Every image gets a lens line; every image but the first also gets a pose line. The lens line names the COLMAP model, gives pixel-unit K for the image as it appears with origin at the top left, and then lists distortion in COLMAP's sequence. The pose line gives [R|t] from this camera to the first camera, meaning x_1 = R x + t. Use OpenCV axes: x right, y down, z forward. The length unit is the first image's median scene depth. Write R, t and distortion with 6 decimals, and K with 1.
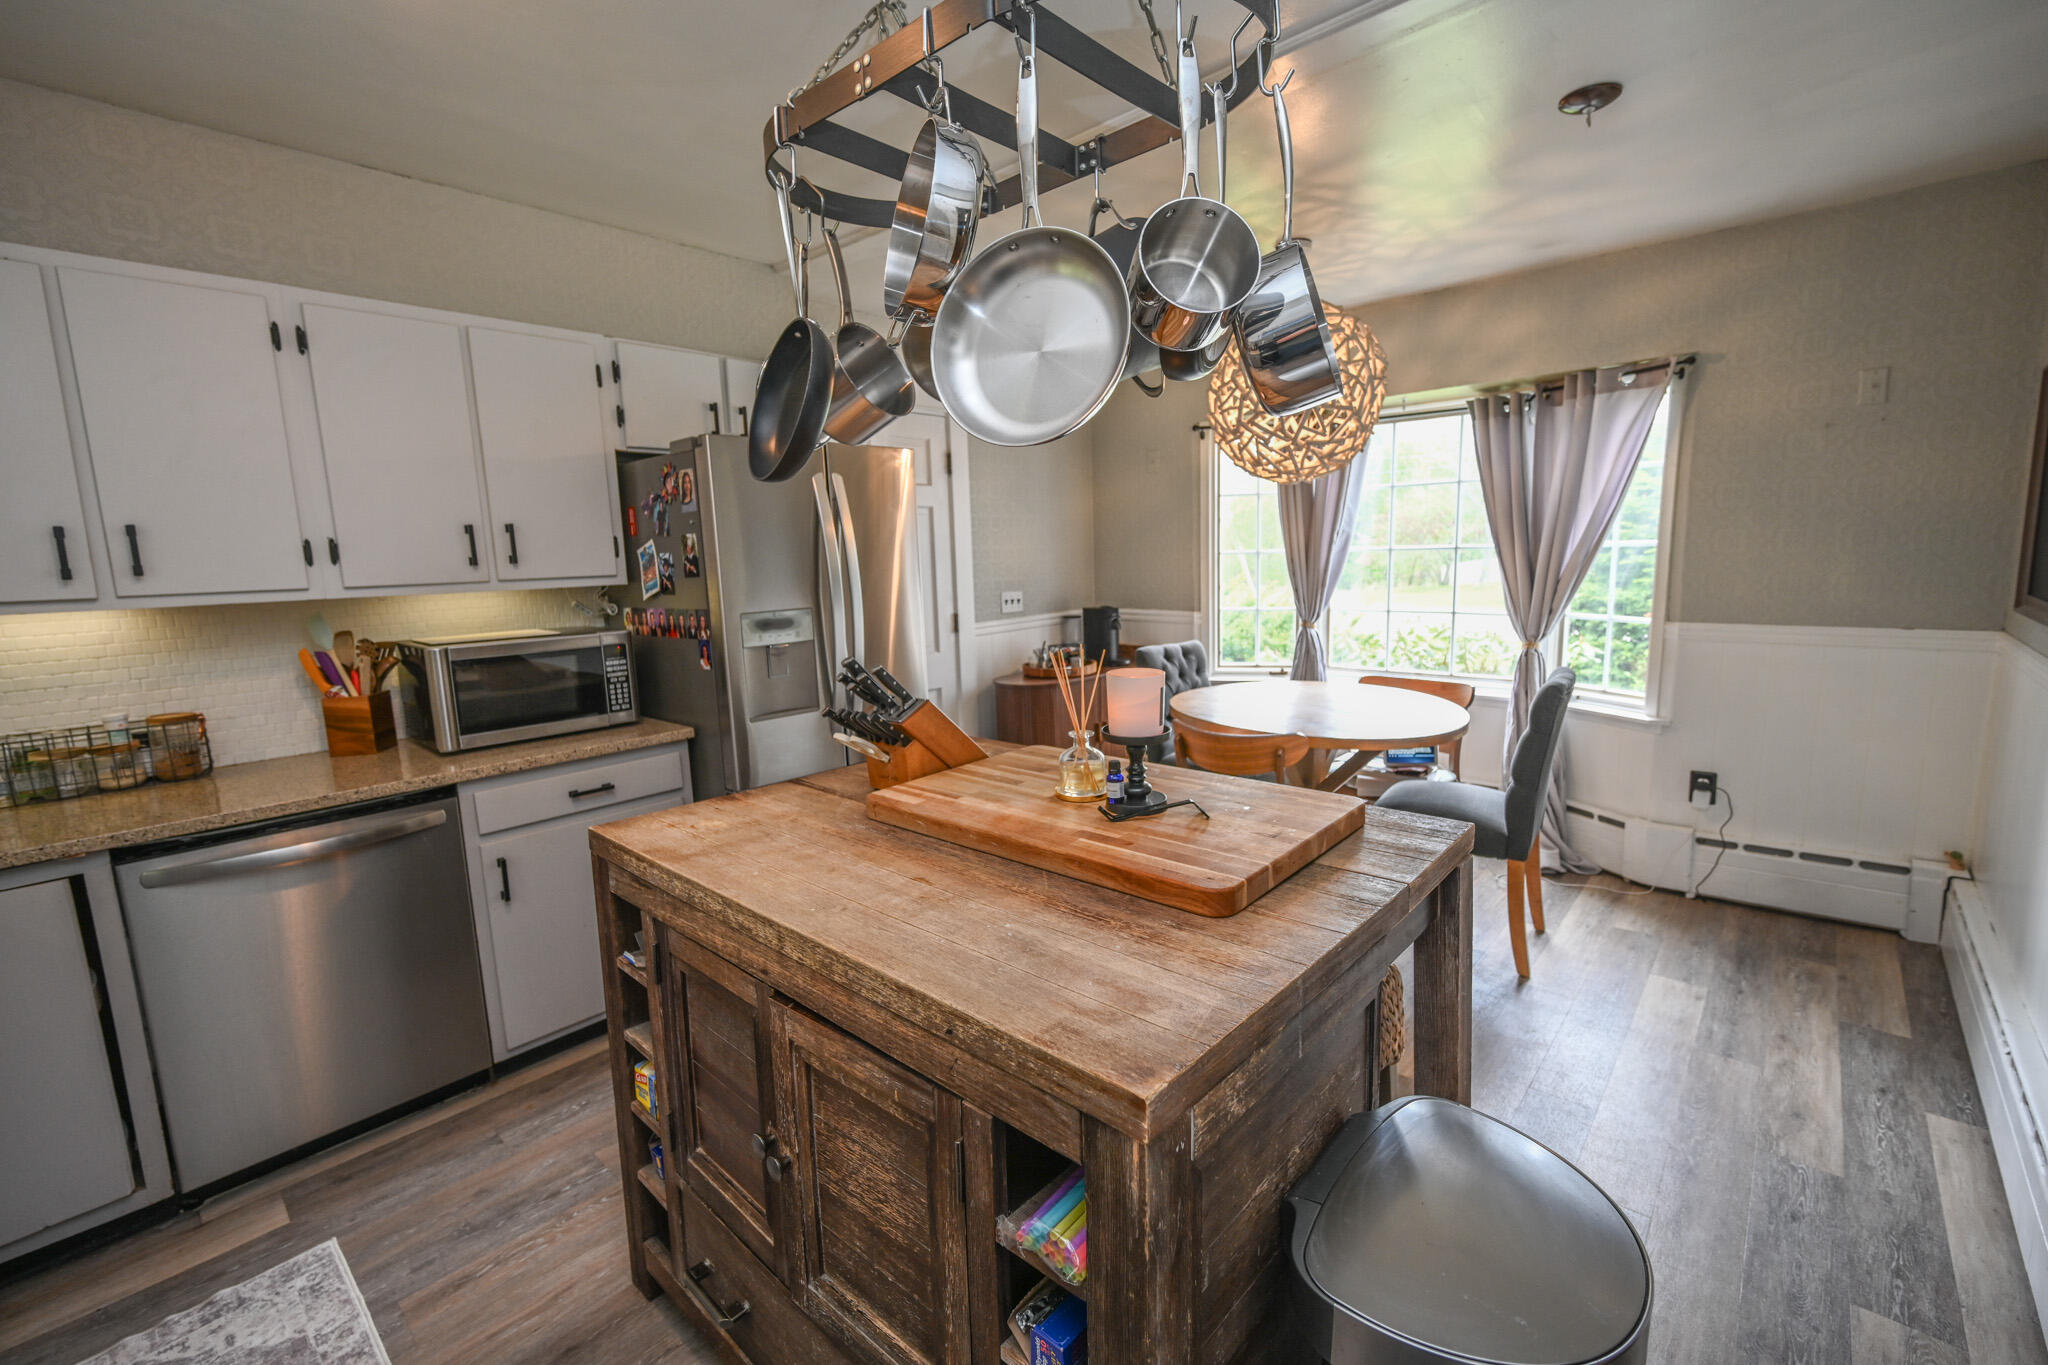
lens RADIAL K [[865.1, 0, 1024.0], [0, 865.1, 680.2], [0, 0, 1]] dist [-0.003535, -0.000071]
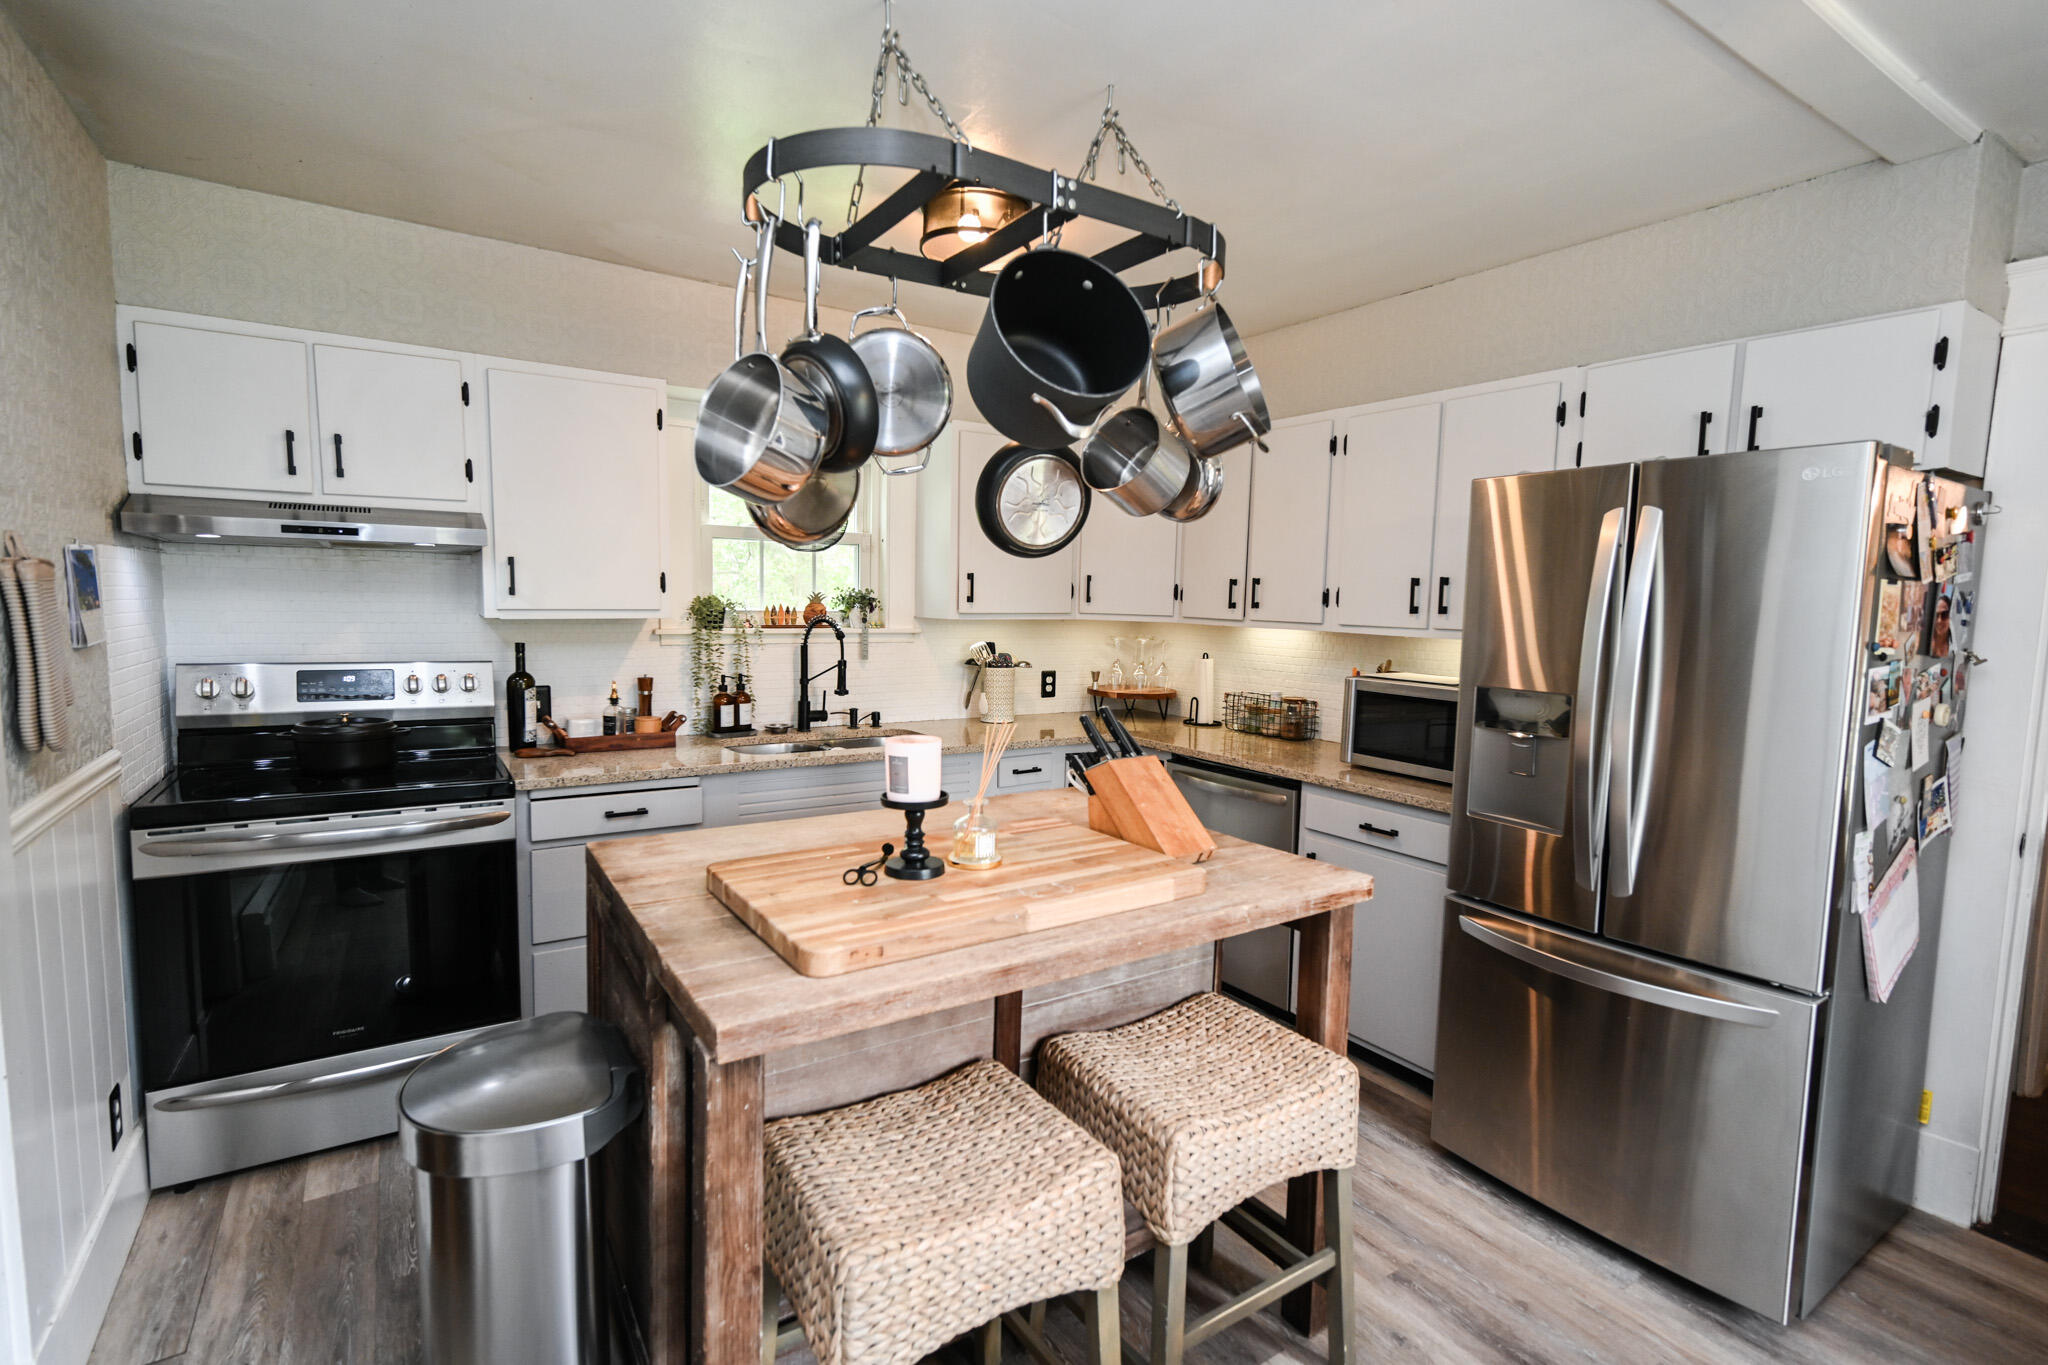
lens RADIAL K [[943.0, 0, 1018.4], [0, 943.0, 686.3], [0, 0, 1]] dist [-0.004554, -0.000301]
pose [[-0.257184, 0.119333, -0.958966, 0.910388], [-0.156356, 0.974132, 0.163153, -0.212238], [0.953629, 0.191900, -0.231873, 1.074582]]
